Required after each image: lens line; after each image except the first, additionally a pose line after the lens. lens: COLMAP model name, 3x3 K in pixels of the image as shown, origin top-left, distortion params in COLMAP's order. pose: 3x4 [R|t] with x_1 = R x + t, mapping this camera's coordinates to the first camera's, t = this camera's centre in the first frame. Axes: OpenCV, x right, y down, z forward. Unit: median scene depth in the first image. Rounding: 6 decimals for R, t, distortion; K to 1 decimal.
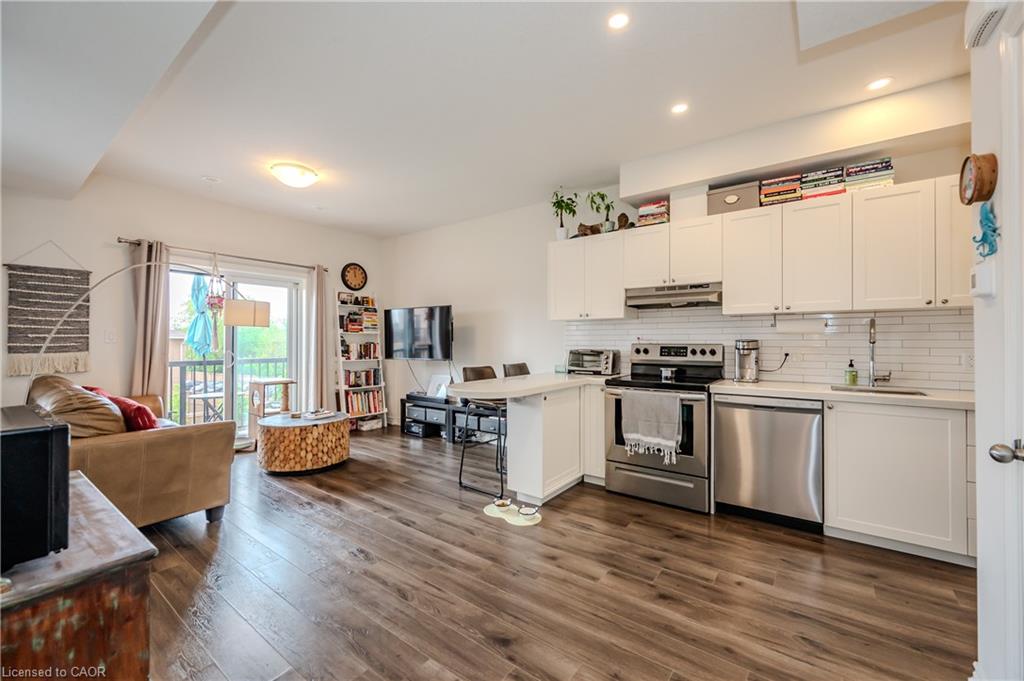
lens RADIAL K [[405.9, 0, 518.3], [0, 405.9, 341.0], [0, 0, 1]] dist [0.002729, 0.000764]
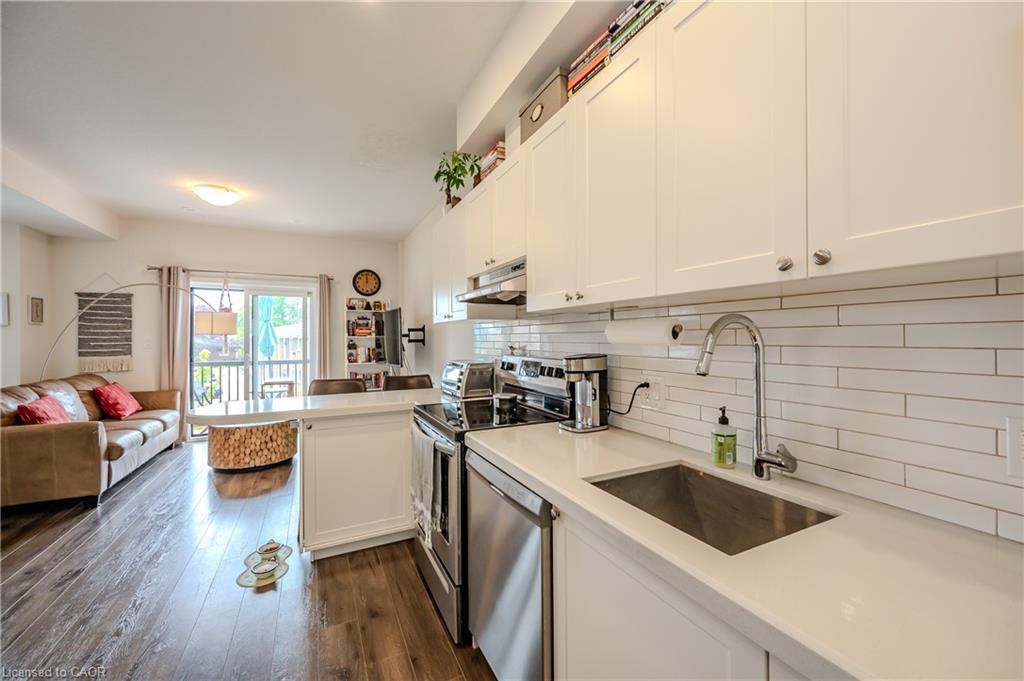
lens RADIAL K [[405.9, 0, 522.9], [0, 405.9, 337.0], [0, 0, 1]] dist [0.002729, 0.000764]
pose [[0.889365, -0.004685, -0.457175, 0.688048], [0.004459, 0.999989, -0.001573, -0.025316], [0.457177, -0.000639, 0.889375, 0.422947]]
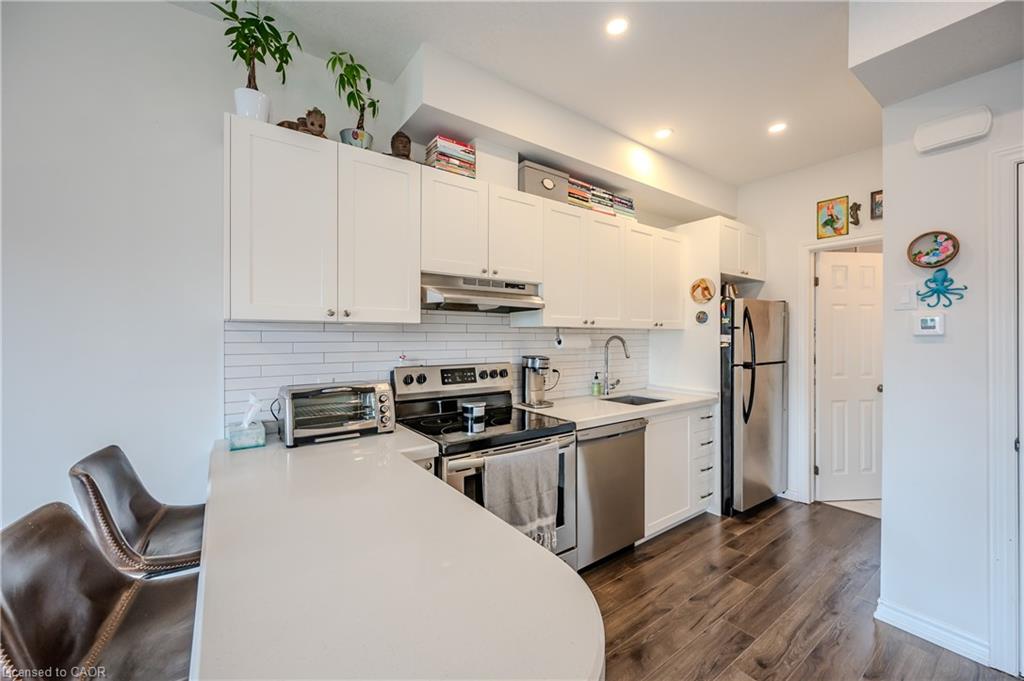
lens RADIAL K [[405.9, 0, 515.3], [0, 405.9, 337.8], [0, 0, 1]] dist [0.002729, 0.000764]
pose [[0.303300, -0.000582, 0.952895, -0.233842], [-0.000261, 1.000000, 0.000694, -0.038917], [-0.952895, -0.000459, 0.303300, 0.730752]]
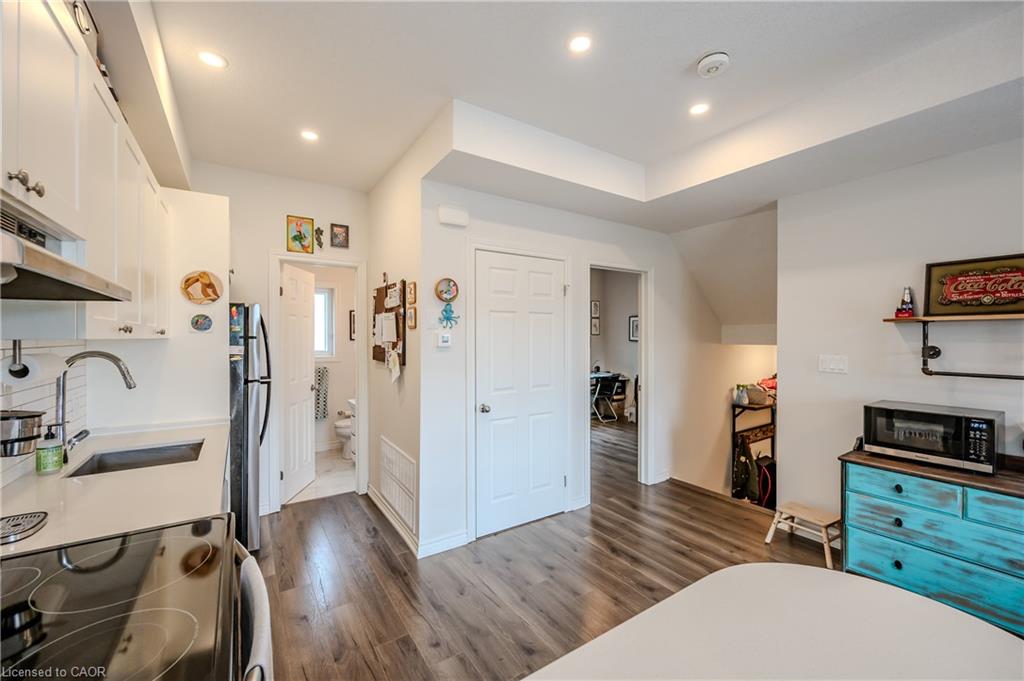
lens RADIAL K [[405.9, 0, 505.2], [0, 405.9, 338.6], [0, 0, 1]] dist [0.002729, 0.000764]
pose [[-0.934899, -0.002563, 0.354904, 0.042252], [-0.001640, 0.999994, 0.002902, -0.060442], [-0.354910, 0.002131, -0.934898, 1.075317]]
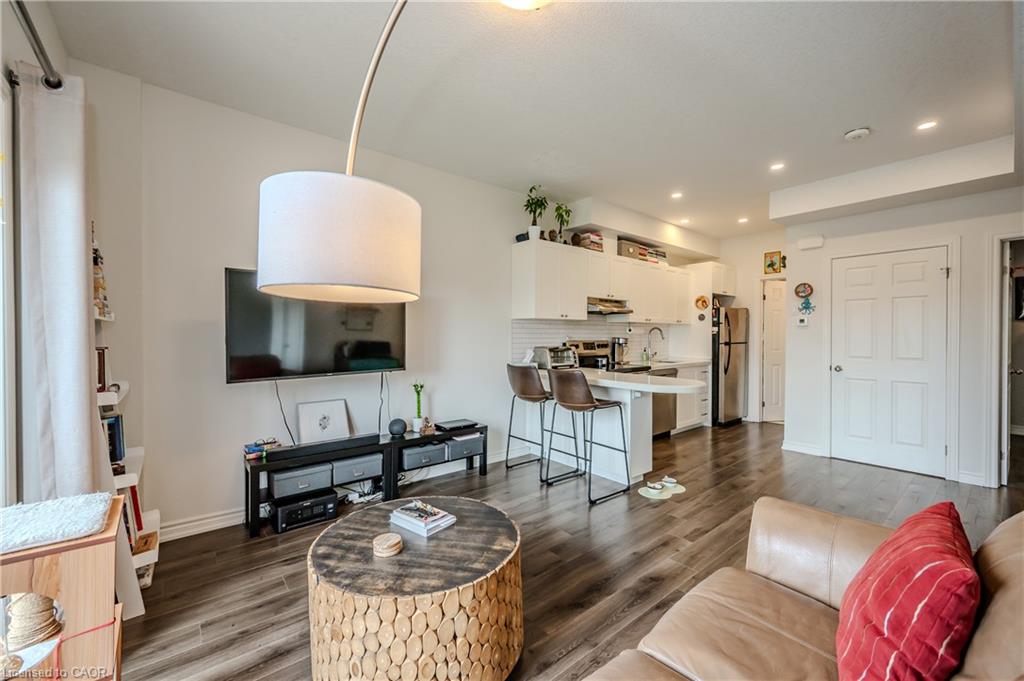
lens RADIAL K [[405.9, 0, 512.8], [0, 405.9, 339.1], [0, 0, 1]] dist [0.002729, 0.000764]
pose [[0.253562, -0.010247, 0.967265, -1.026429], [-0.002319, 0.999935, 0.011201, -0.012848], [-0.967316, -0.005084, 0.253522, 0.932659]]
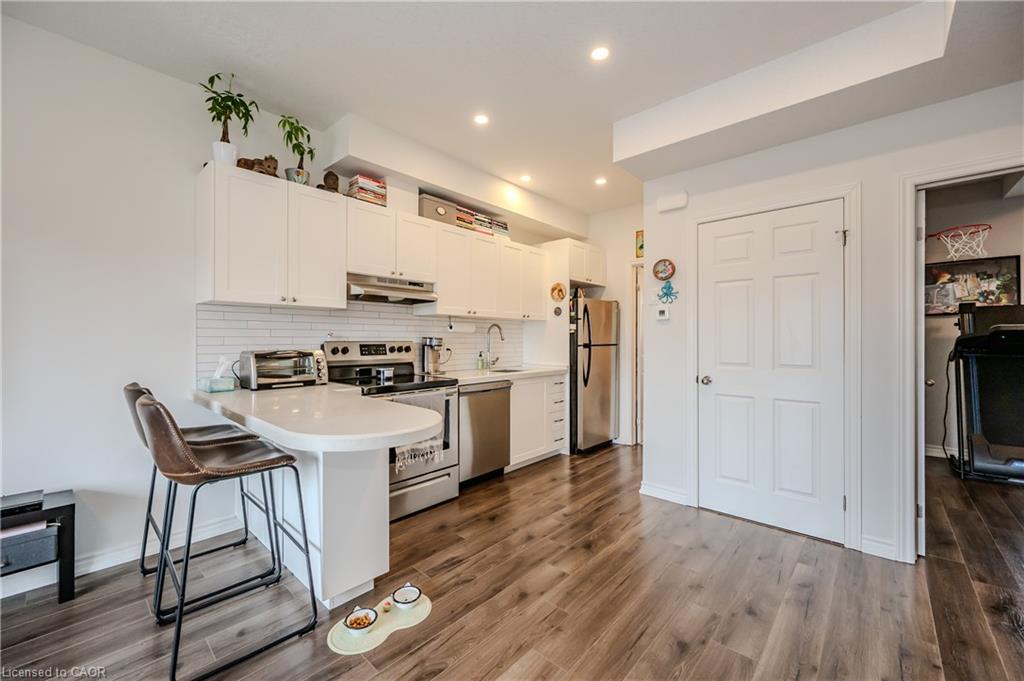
lens RADIAL K [[405.9, 0, 506.4], [0, 405.9, 340.1], [0, 0, 1]] dist [0.002729, 0.000764]
pose [[0.113151, -0.002597, 0.993574, -0.499485], [-0.002062, 0.999994, 0.002848, 0.001031], [-0.993576, -0.002371, 0.113145, 0.621844]]
